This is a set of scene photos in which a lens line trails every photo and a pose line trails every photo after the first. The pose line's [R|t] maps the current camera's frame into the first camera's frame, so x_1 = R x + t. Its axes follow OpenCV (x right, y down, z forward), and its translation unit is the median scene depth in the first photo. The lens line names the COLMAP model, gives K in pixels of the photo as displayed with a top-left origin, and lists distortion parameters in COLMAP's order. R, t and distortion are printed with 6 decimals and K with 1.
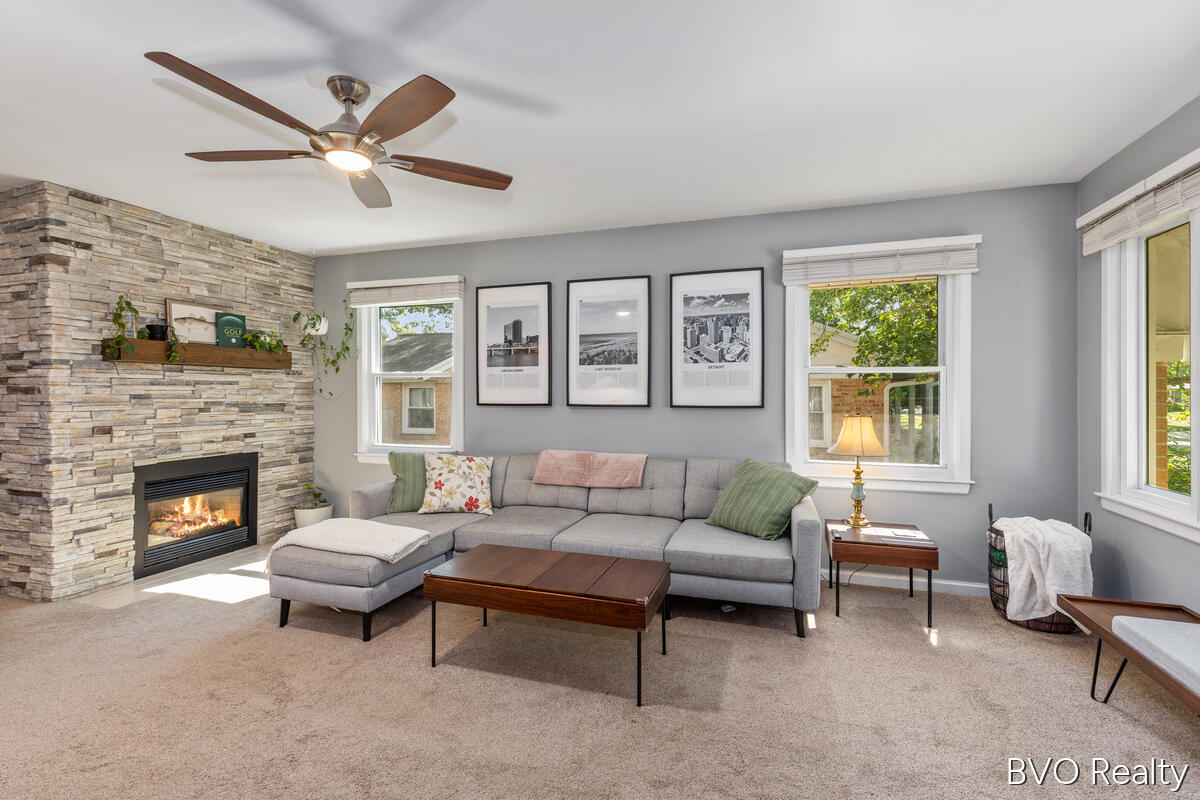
lens RADIAL K [[548.1, 0, 602.0], [0, 548.1, 394.3], [0, 0, 1]] dist [0.003865, -0.000685]
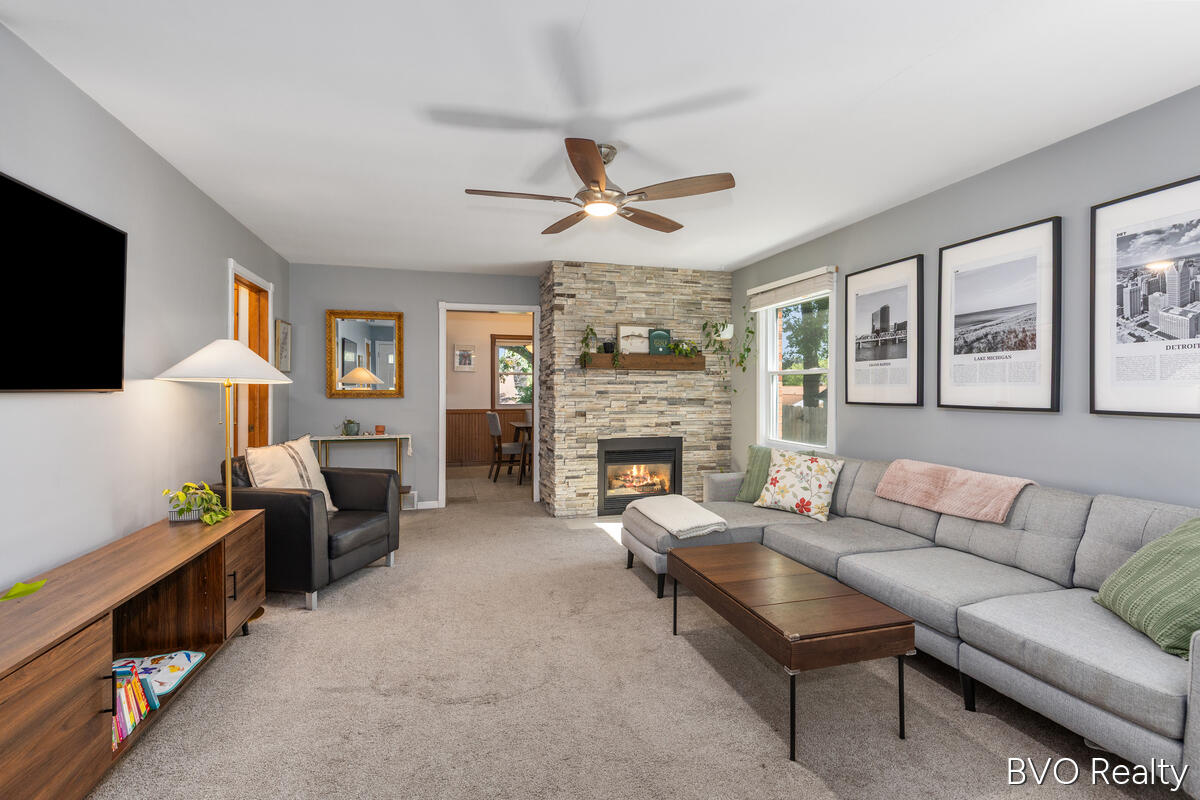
lens RADIAL K [[548.1, 0, 593.3], [0, 548.1, 392.6], [0, 0, 1]] dist [0.003865, -0.000685]
pose [[0.556918, 0.005787, -0.830547, 0.347962], [-0.003921, 0.999983, 0.004339, -0.001088], [0.830558, 0.000840, 0.556931, 0.158614]]
